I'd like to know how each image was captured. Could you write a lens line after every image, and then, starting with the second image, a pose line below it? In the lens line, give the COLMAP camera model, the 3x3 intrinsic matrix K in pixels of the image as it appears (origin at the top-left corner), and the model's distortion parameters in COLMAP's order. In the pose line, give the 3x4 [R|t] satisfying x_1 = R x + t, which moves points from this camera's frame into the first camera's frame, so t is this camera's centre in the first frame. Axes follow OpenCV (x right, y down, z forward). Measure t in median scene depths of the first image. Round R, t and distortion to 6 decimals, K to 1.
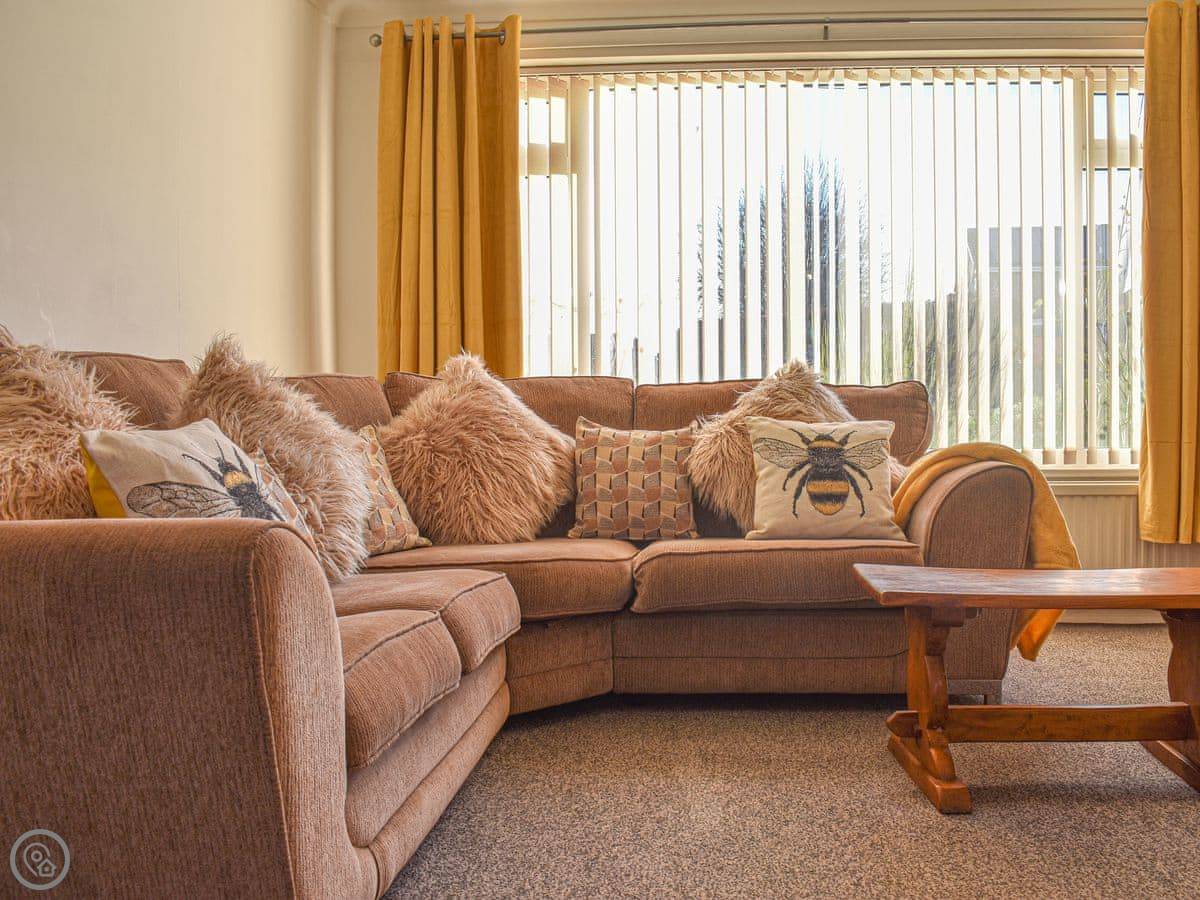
lens RADIAL K [[1177.5, 0, 604.7], [0, 1177.5, 454.9], [0, 0, 1]] dist [-0.104123, 0.037347]
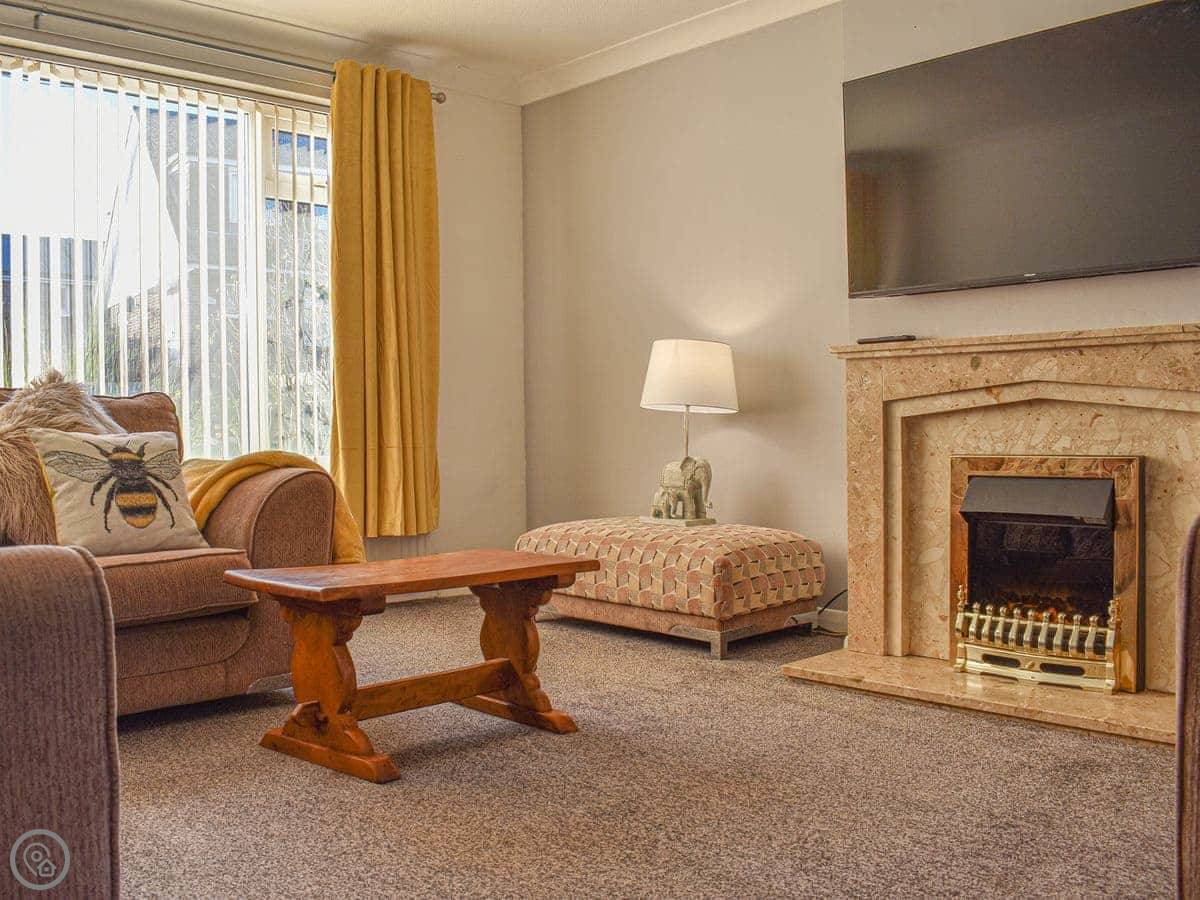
lens RADIAL K [[1177.5, 0, 604.7], [0, 1177.5, 454.9], [0, 0, 1]] dist [-0.104123, 0.037347]
pose [[0.656018, -0.020643, 0.754463, -0.279493], [0.031297, 0.999510, 0.000135, 0.002227], [-0.754096, 0.023524, 0.656343, 0.072233]]
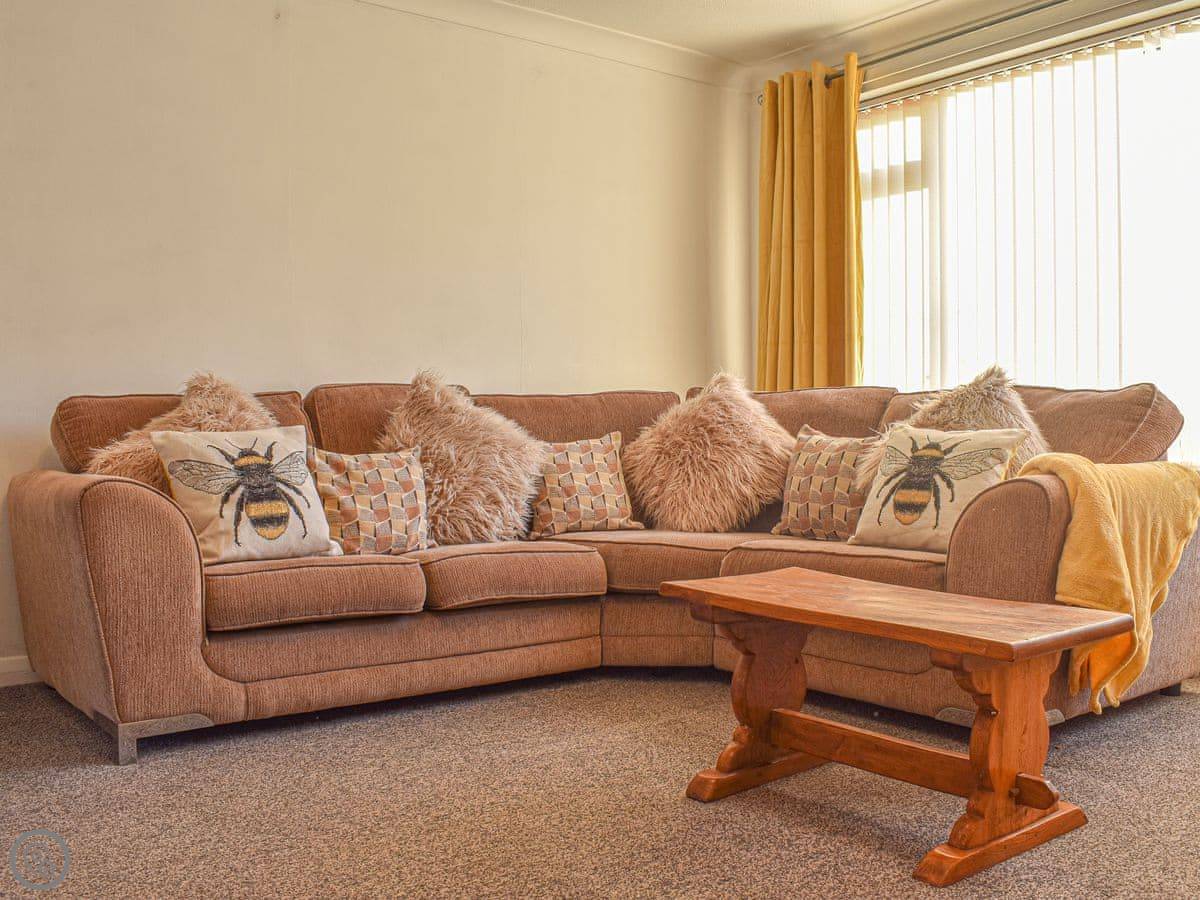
lens RADIAL K [[1177.5, 0, 604.7], [0, 1177.5, 454.9], [0, 0, 1]] dist [-0.104123, 0.037347]
pose [[0.645001, 0.020171, -0.763916, 0.765388], [-0.025372, 0.999666, 0.004974, -0.005489], [0.763761, 0.016174, 0.645297, 0.174534]]
